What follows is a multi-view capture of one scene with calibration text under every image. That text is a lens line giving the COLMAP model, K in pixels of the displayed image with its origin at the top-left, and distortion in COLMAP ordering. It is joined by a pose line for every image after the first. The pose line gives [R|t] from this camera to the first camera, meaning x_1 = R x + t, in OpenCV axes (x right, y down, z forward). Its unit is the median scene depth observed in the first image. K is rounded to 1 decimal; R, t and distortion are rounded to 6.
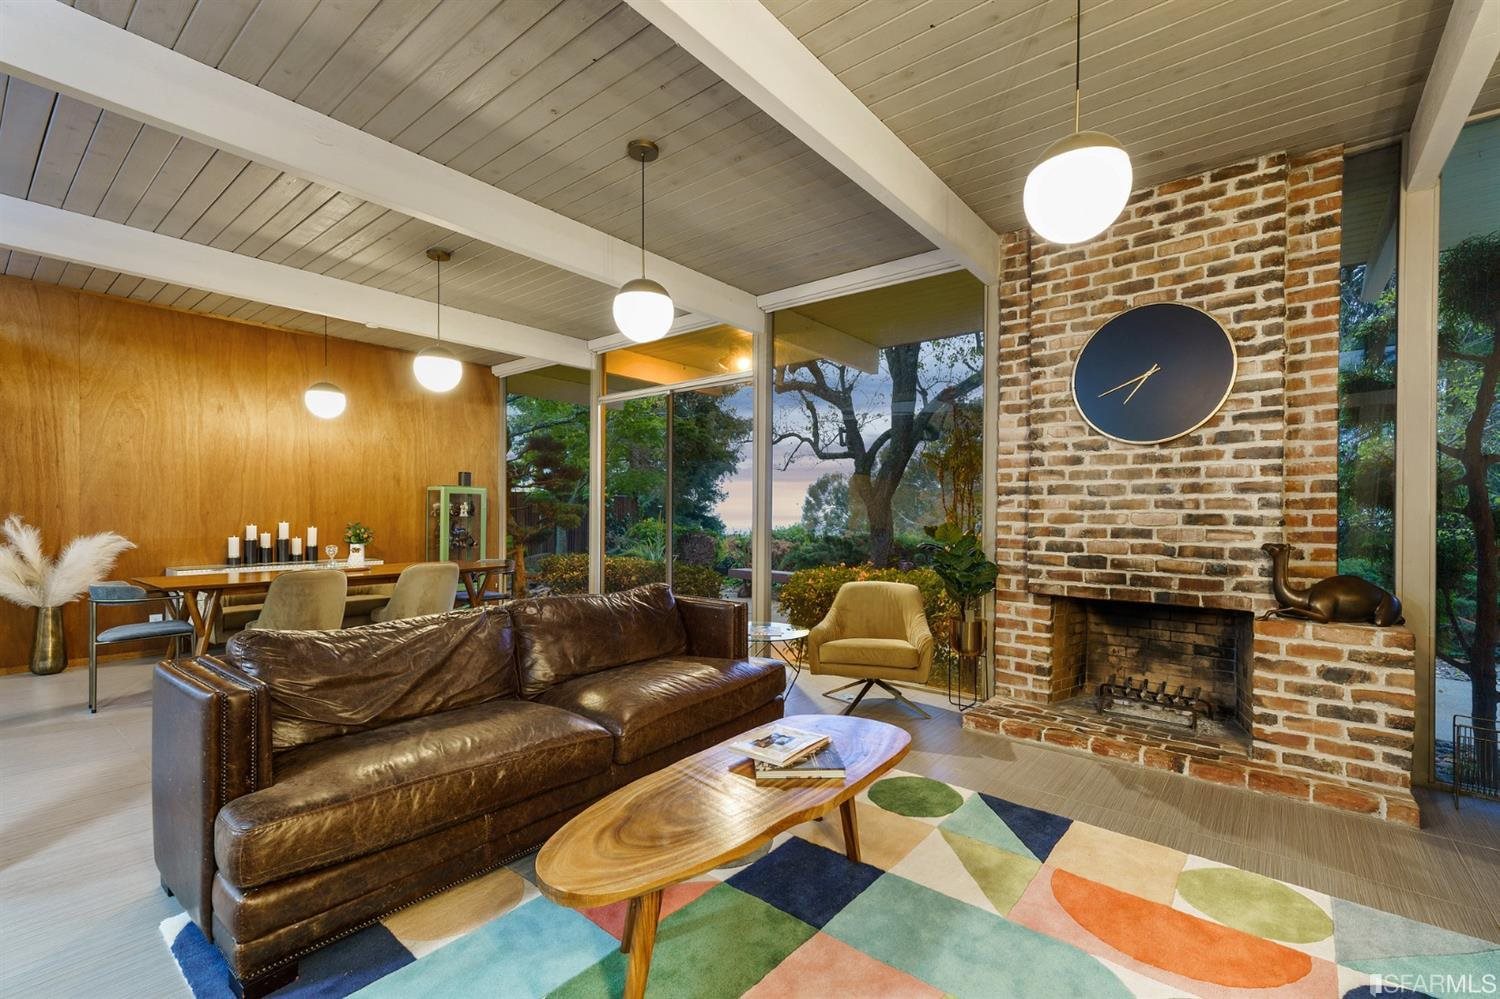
lens RADIAL K [[653.0, 0, 765.9], [0, 653.0, 511.4], [0, 0, 1]] dist [0.011046, 0.000086]
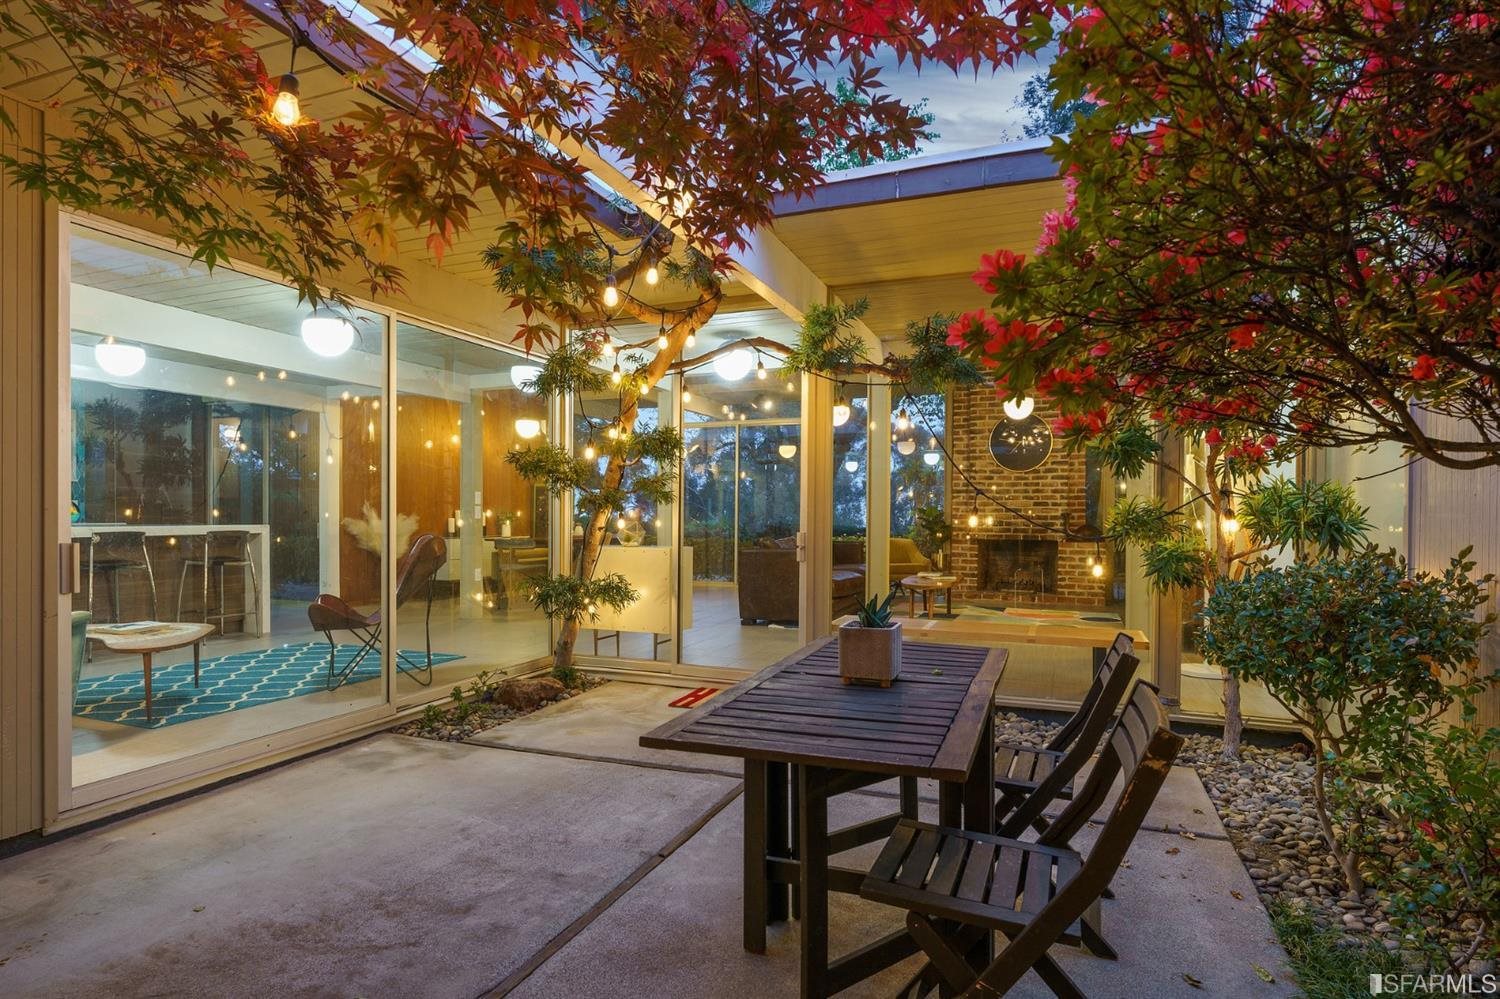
lens RADIAL K [[802.4, 0, 754.9], [0, 802.4, 522.5], [0, 0, 1]] dist [-0.000221, 0.000222]
pose [[0.954382, -0.004044, 0.298560, -1.177057], [0.000504, 0.999929, 0.011934, 0.042895], [-0.298587, -0.011239, 0.954316, -1.454537]]
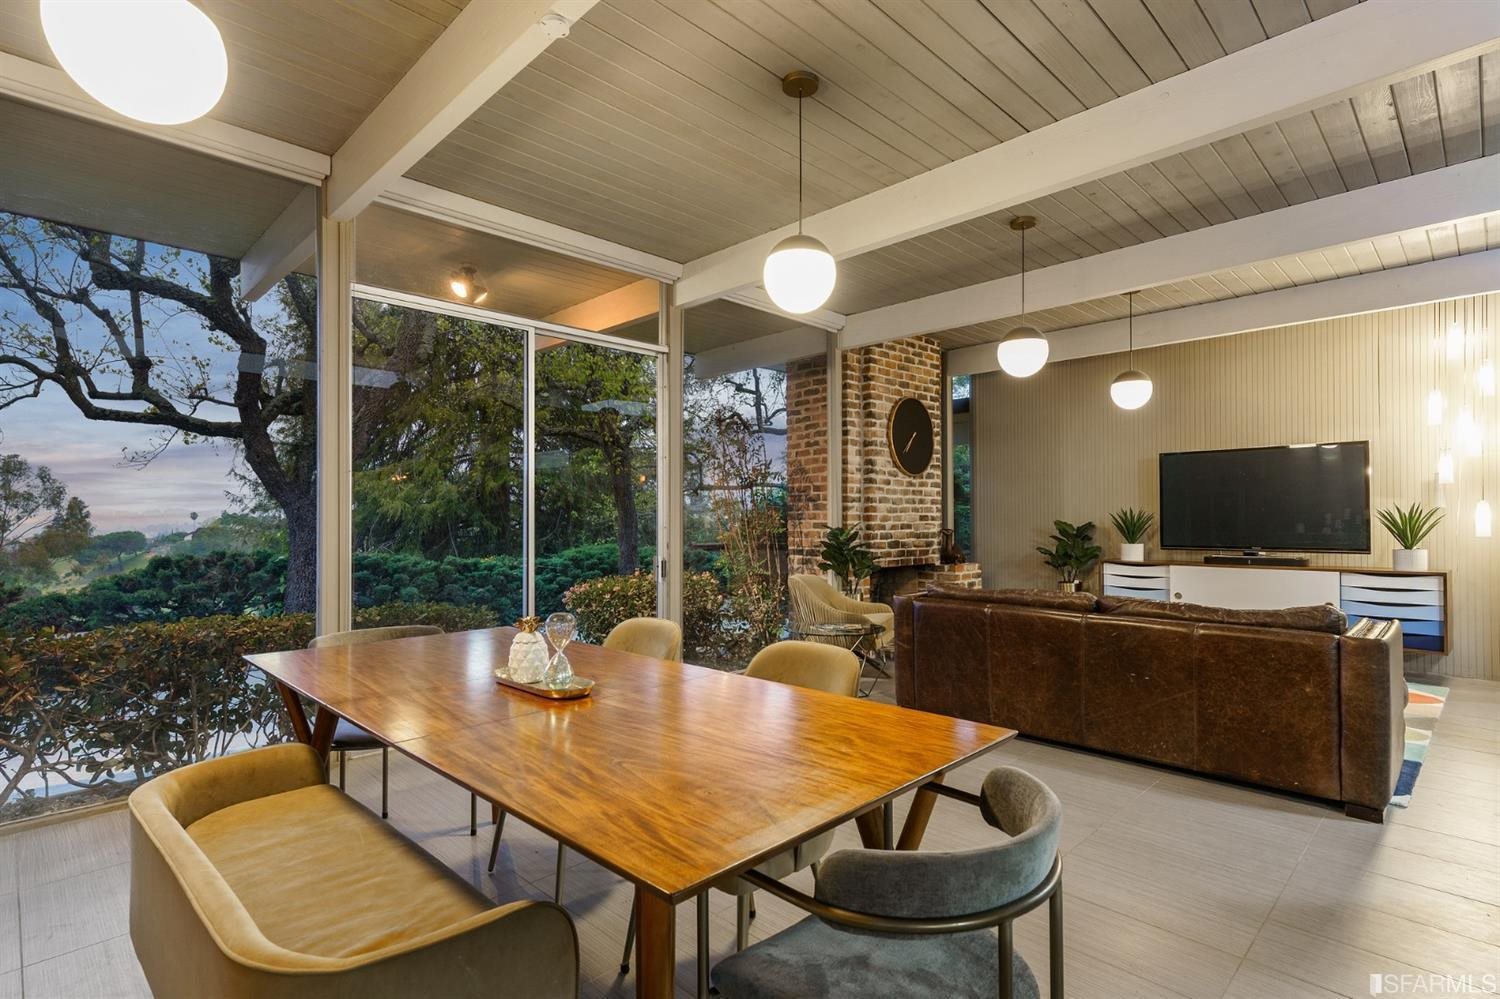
lens RADIAL K [[737.8, 0, 750.0], [0, 737.8, 499.5], [0, 0, 1]] dist [0.000361, -0.000007]
pose [[0.113520, 0.017219, 0.993387, -1.450856], [0.000783, 0.999848, -0.017420, -0.004152], [-0.993535, 0.002755, 0.113489, 1.207655]]
